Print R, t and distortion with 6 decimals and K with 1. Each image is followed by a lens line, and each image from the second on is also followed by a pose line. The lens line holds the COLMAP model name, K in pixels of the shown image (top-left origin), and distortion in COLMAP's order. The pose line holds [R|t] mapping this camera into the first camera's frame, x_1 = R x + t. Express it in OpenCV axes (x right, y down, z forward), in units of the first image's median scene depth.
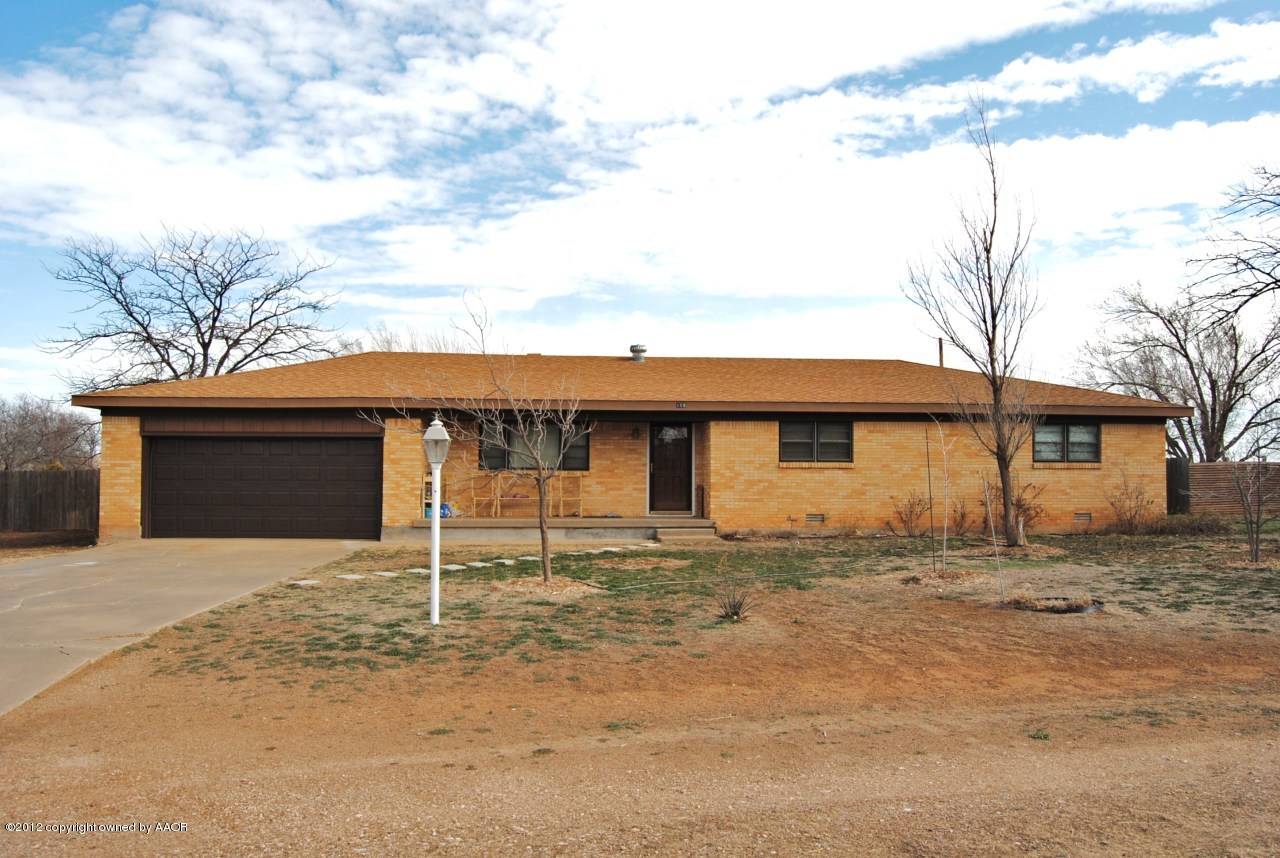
lens RADIAL K [[1032.0, 0, 643.4], [0, 1032.0, 426.2], [0, 0, 1]] dist [-0.084859, 0.022050]
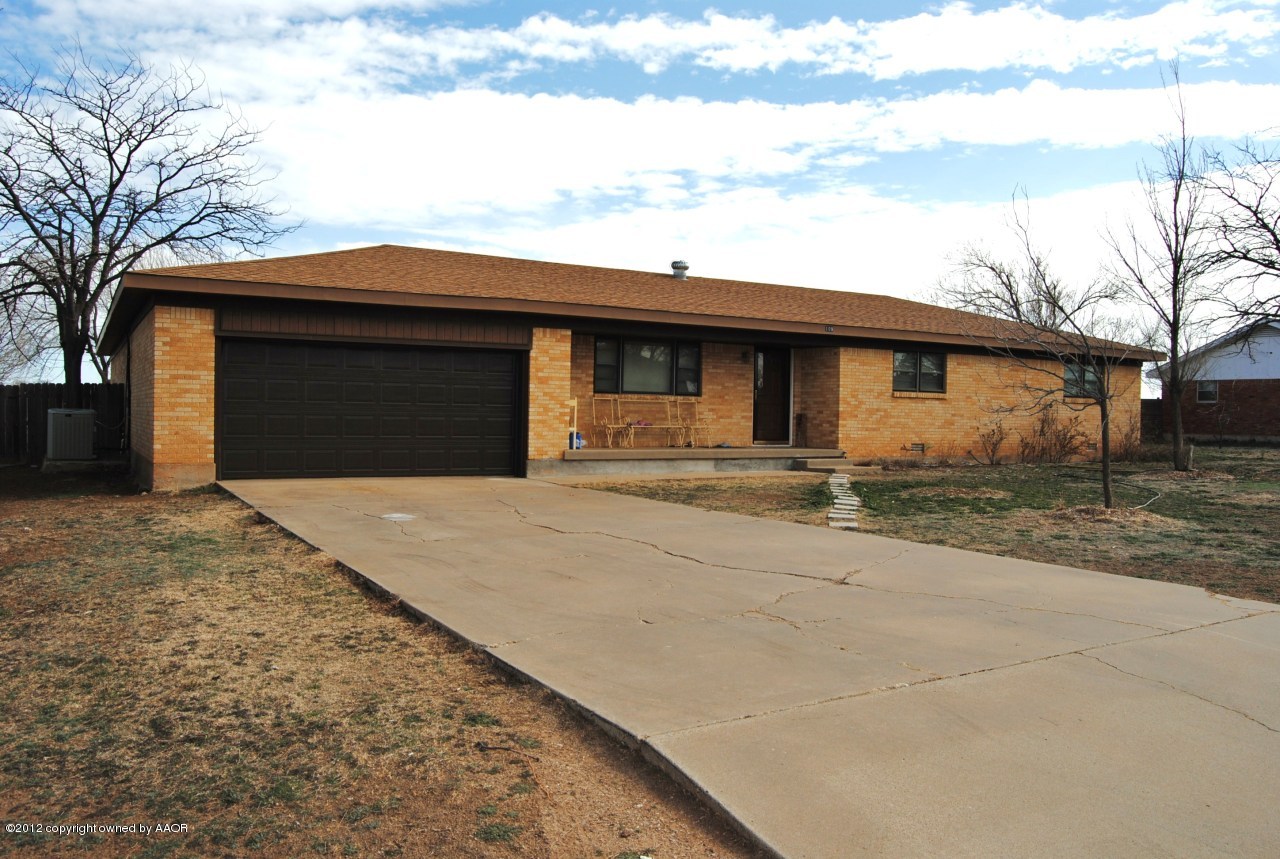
lens RADIAL K [[1032.0, 0, 639.6], [0, 1032.0, 432.2], [0, 0, 1]] dist [-0.084859, 0.022050]
pose [[0.894067, 0.003216, 0.447922, -0.529478], [-0.033077, 0.997718, 0.058857, 0.023929], [-0.446711, -0.067438, 0.892133, 0.222471]]
